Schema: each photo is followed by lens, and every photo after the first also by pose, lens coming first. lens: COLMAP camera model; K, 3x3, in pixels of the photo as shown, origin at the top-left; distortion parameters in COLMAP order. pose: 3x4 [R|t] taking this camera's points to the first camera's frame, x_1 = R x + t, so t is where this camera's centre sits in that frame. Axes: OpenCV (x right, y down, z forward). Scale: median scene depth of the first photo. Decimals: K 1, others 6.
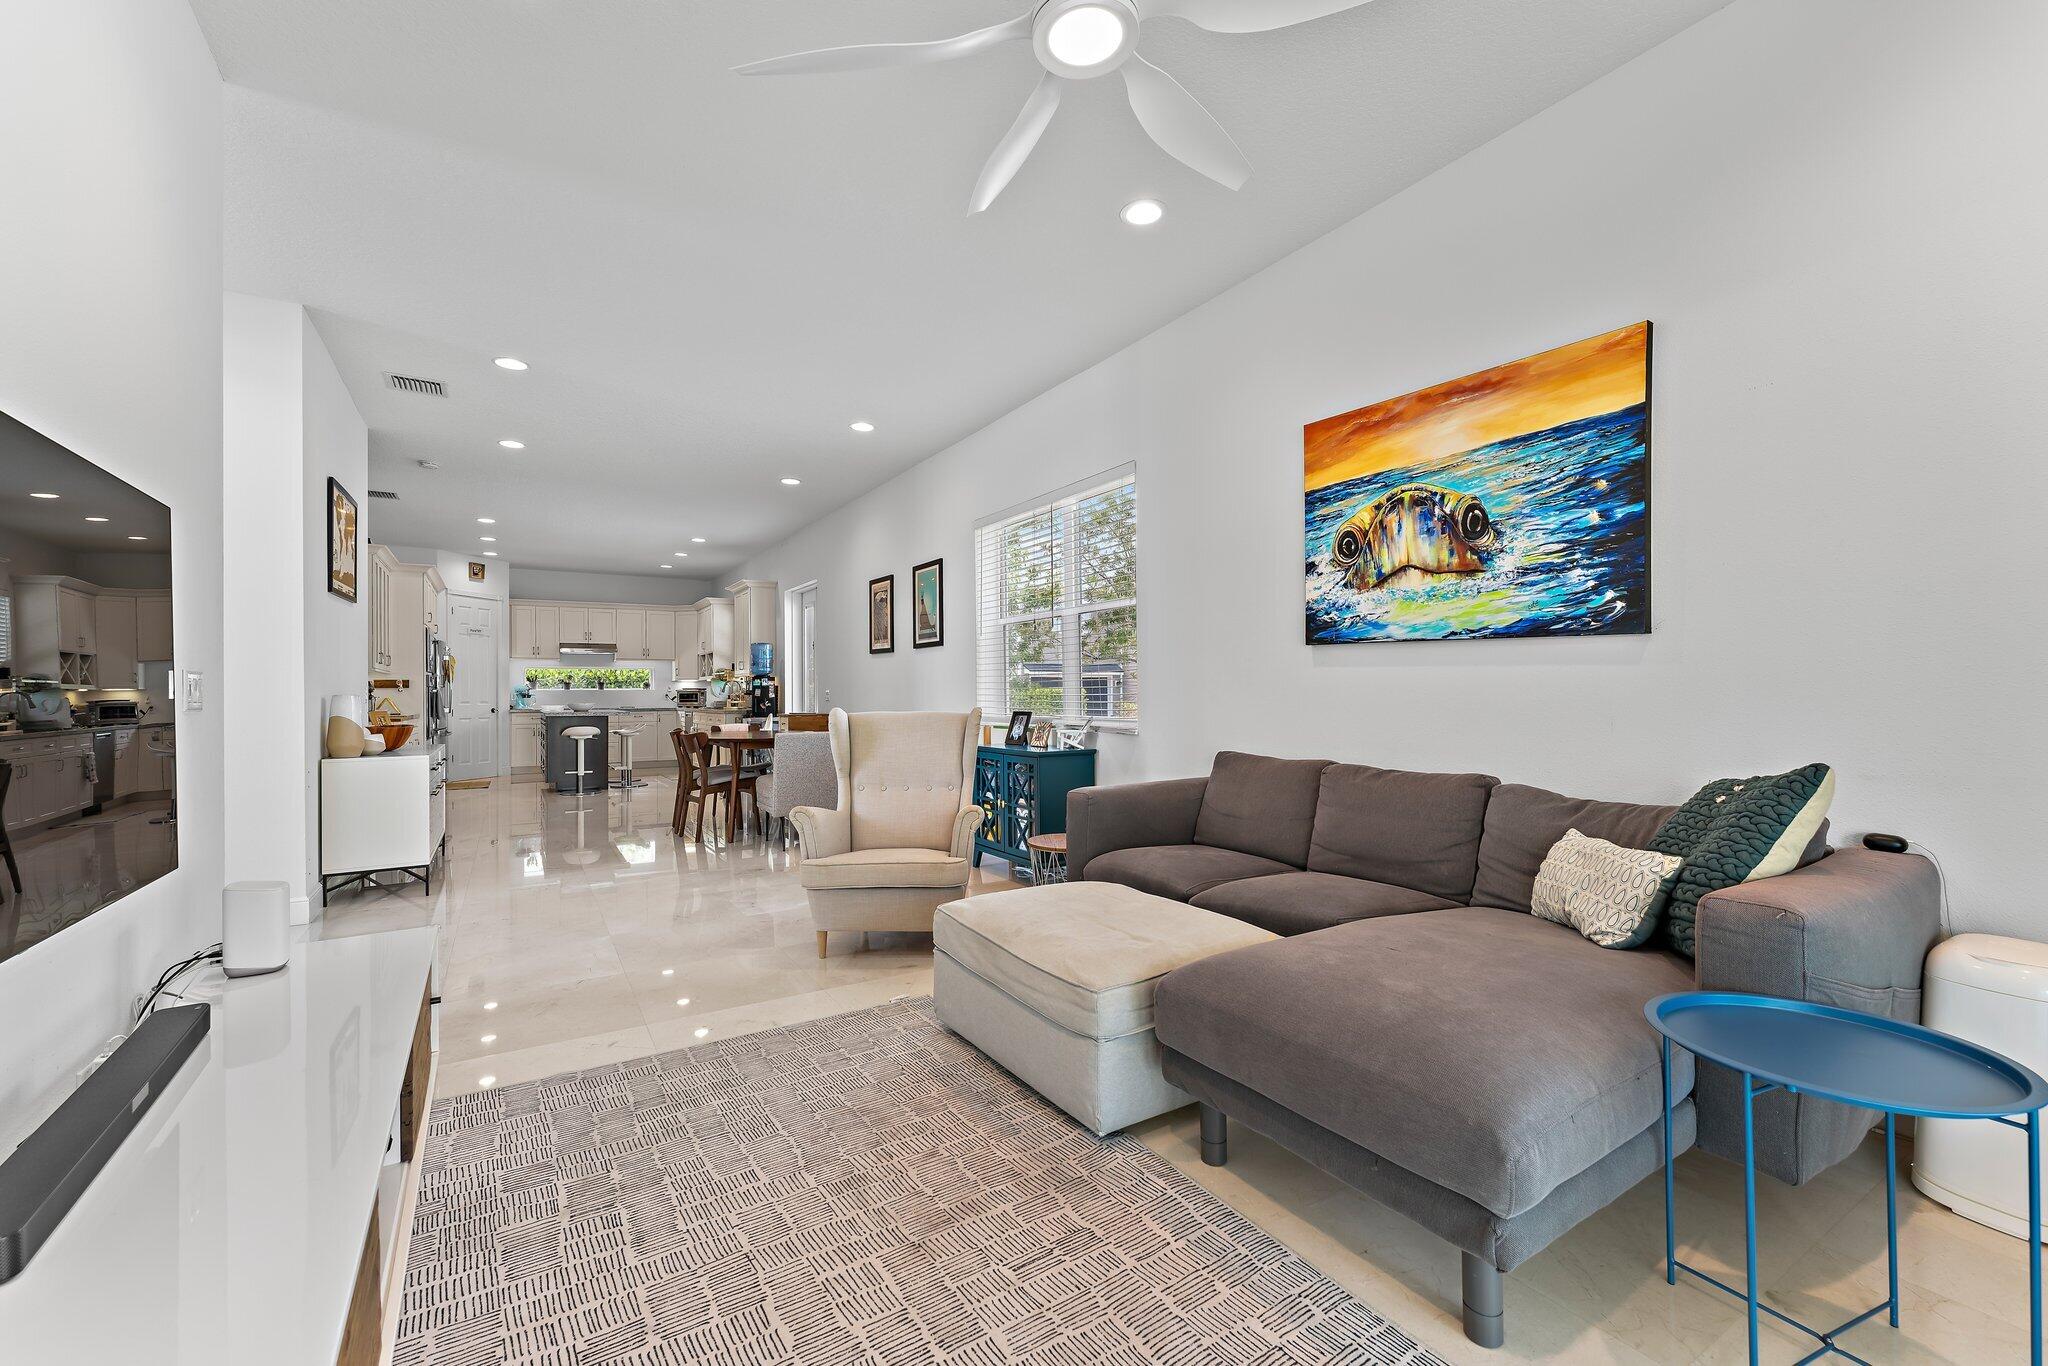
lens RADIAL K [[830.0, 0, 1032.0], [0, 830.0, 688.9], [0, 0, 1]] dist [-0.003095, -0.000245]
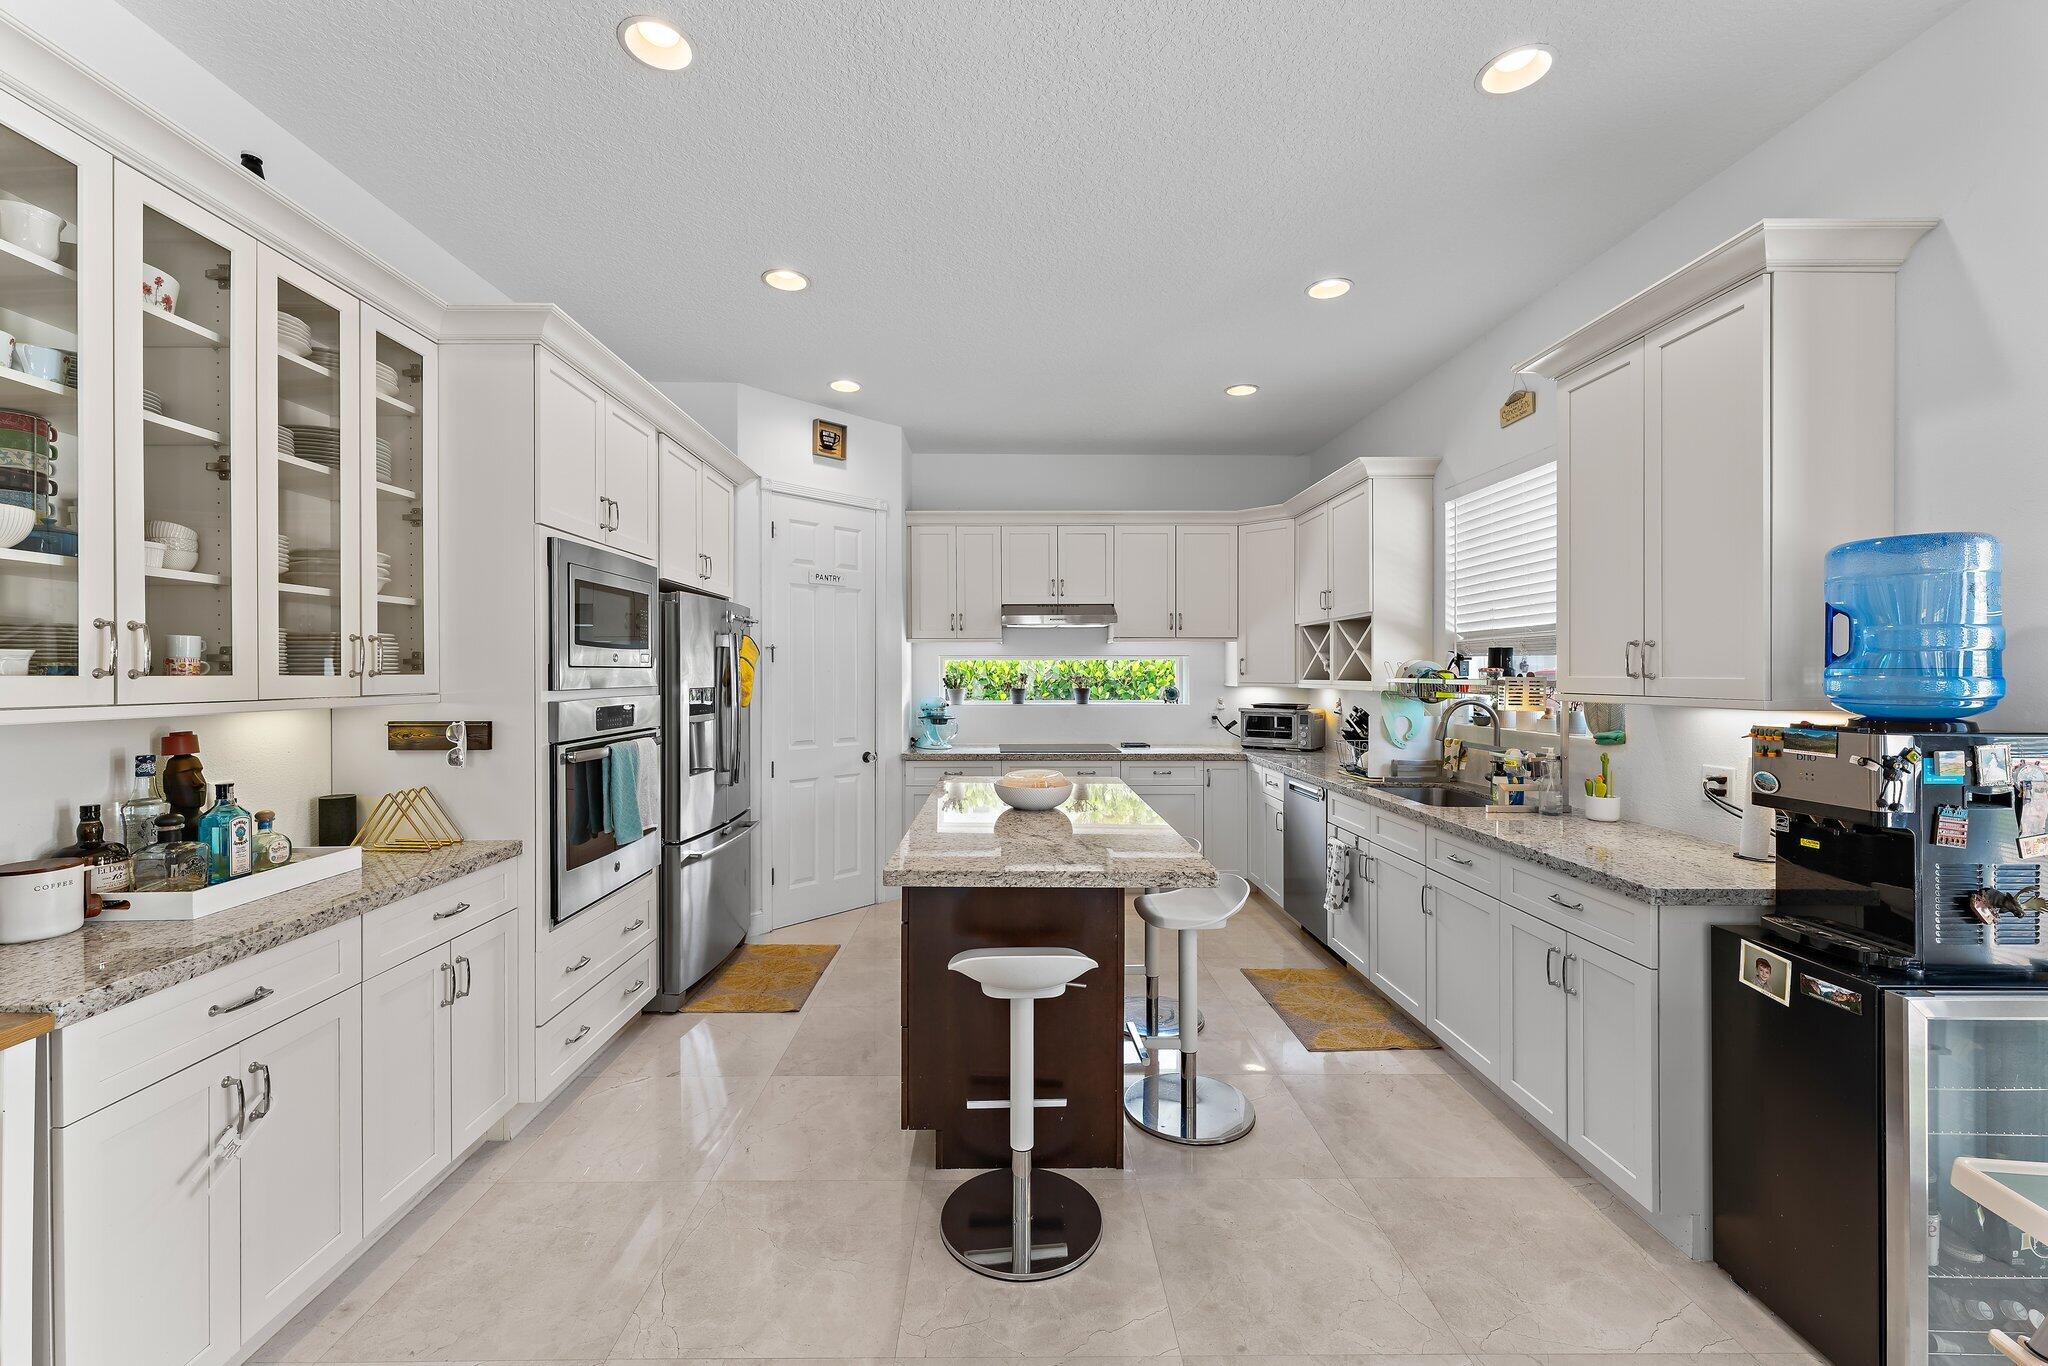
lens RADIAL K [[828.3, 0, 1005.1], [0, 828.3, 667.0], [0, 0, 1]] dist [-0.001468, -0.000160]
pose [[0.846444, 0.006072, -0.532443, -0.374318], [-0.004459, 0.999981, 0.004315, -0.026247], [0.532459, -0.001278, 0.846455, 0.707420]]
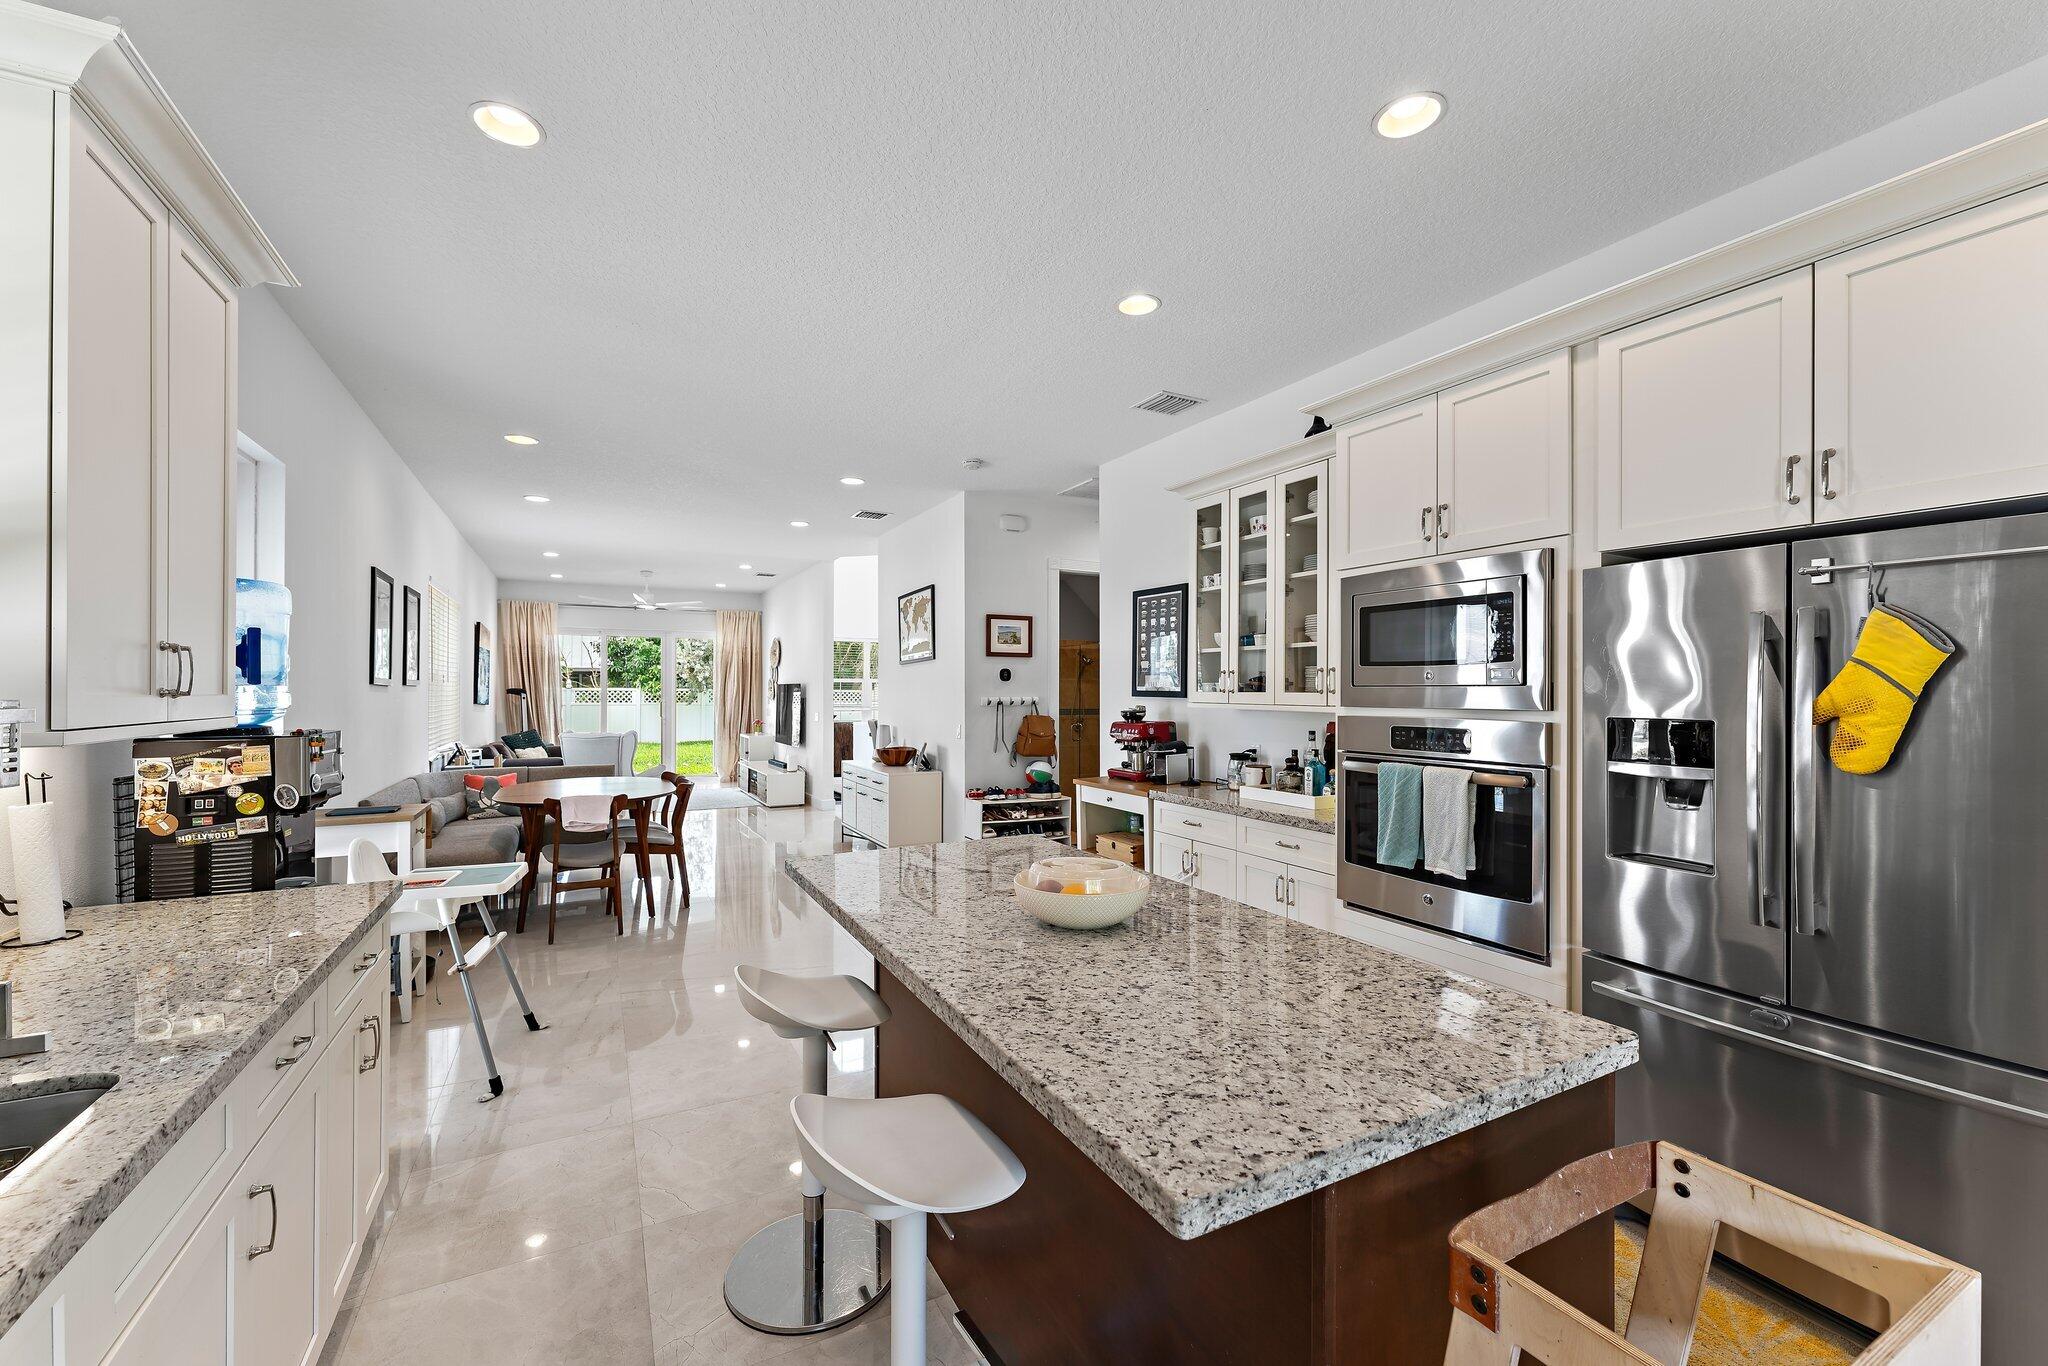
lens RADIAL K [[813.8, 0, 1005.7], [0, 813.8, 684.0], [0, 0, 1]] dist [-0.002195, -0.000069]
pose [[-0.995927, 0.008650, 0.089751, -0.522332], [0.007409, 0.999872, -0.014155, -0.022388], [-0.089862, -0.013432, -0.995864, 1.135548]]
